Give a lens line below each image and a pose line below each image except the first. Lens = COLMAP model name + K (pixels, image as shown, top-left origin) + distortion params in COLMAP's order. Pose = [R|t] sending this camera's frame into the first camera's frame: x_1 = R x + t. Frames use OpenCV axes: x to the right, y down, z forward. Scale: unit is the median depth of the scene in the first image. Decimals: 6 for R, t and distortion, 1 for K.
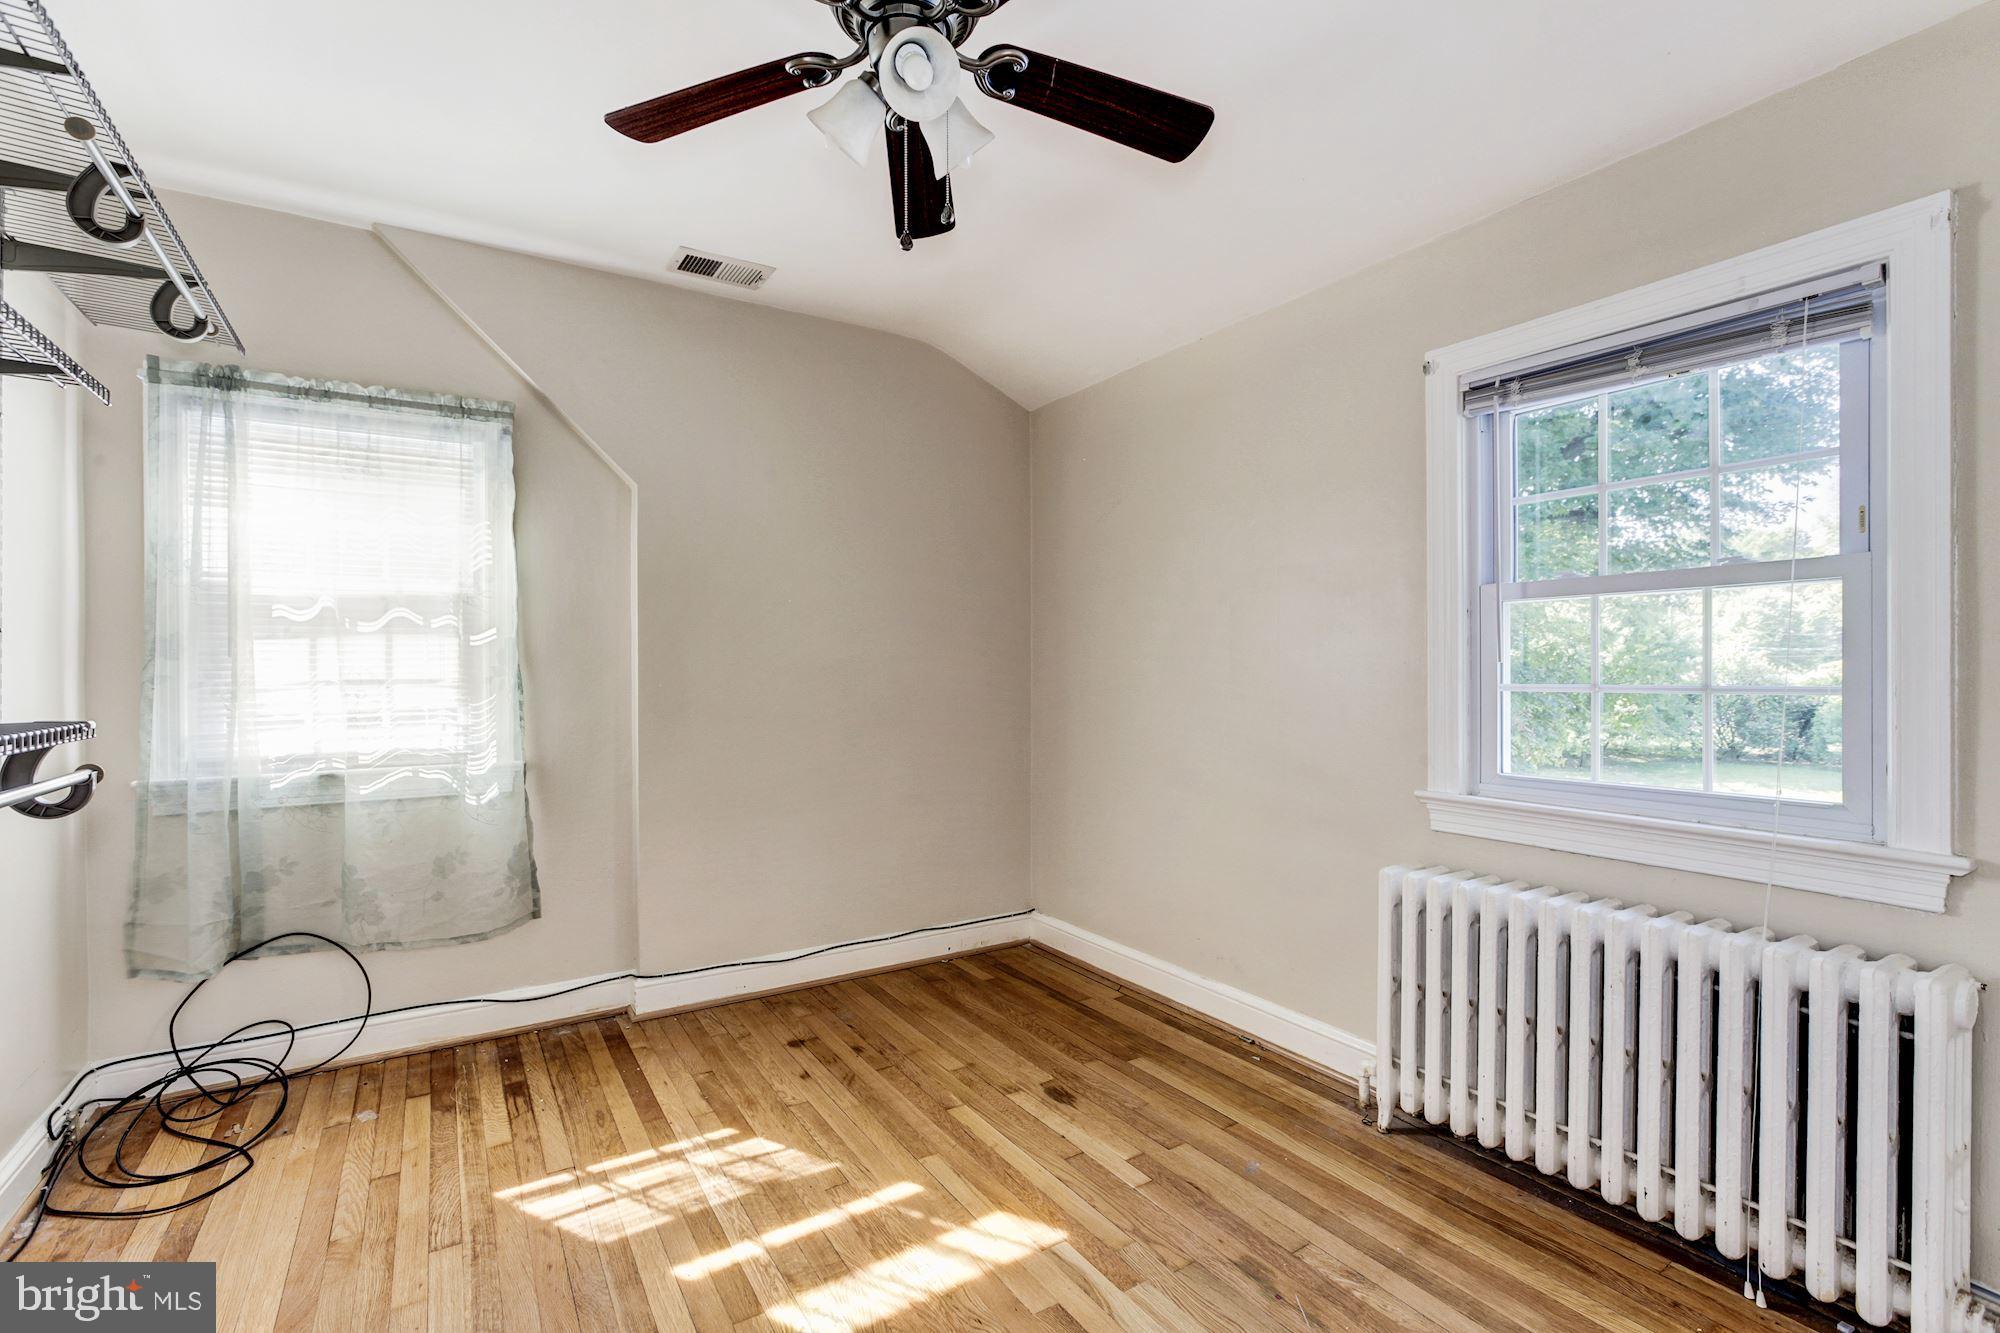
lens RADIAL K [[914.8, 0, 1004.5], [0, 914.8, 668.6], [0, 0, 1]] dist [-0.011463, 0.008664]
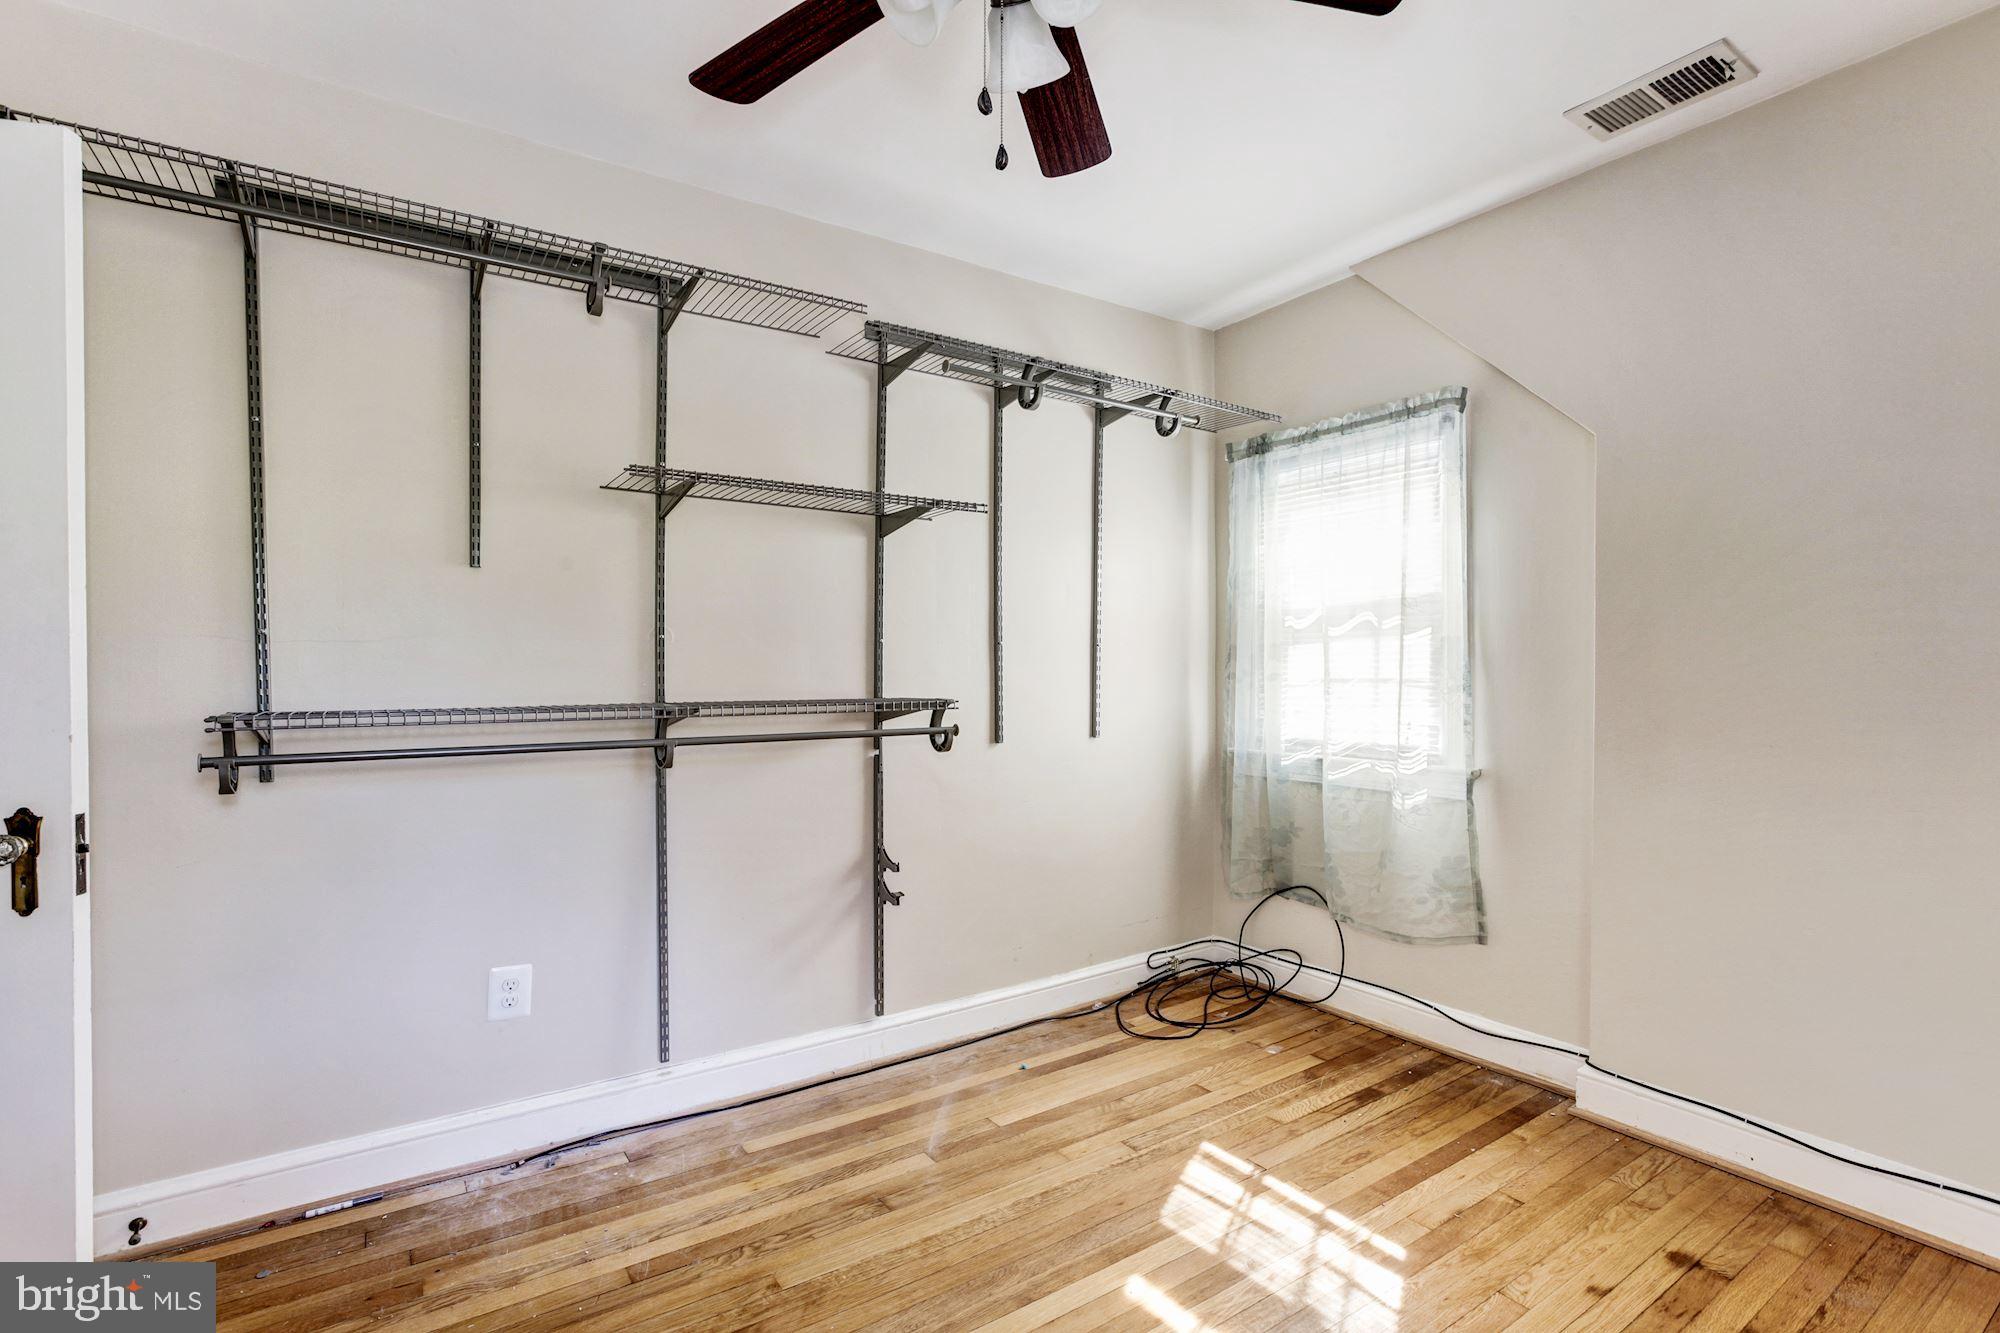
lens RADIAL K [[914.8, 0, 1003.3], [0, 914.8, 673.8], [0, 0, 1]] dist [-0.011463, 0.008664]
pose [[0.054867, 0.014496, -0.998388, 0.413801], [0.001751, 0.999892, 0.014614, -0.011315], [0.998492, -0.002550, 0.054836, 0.536832]]
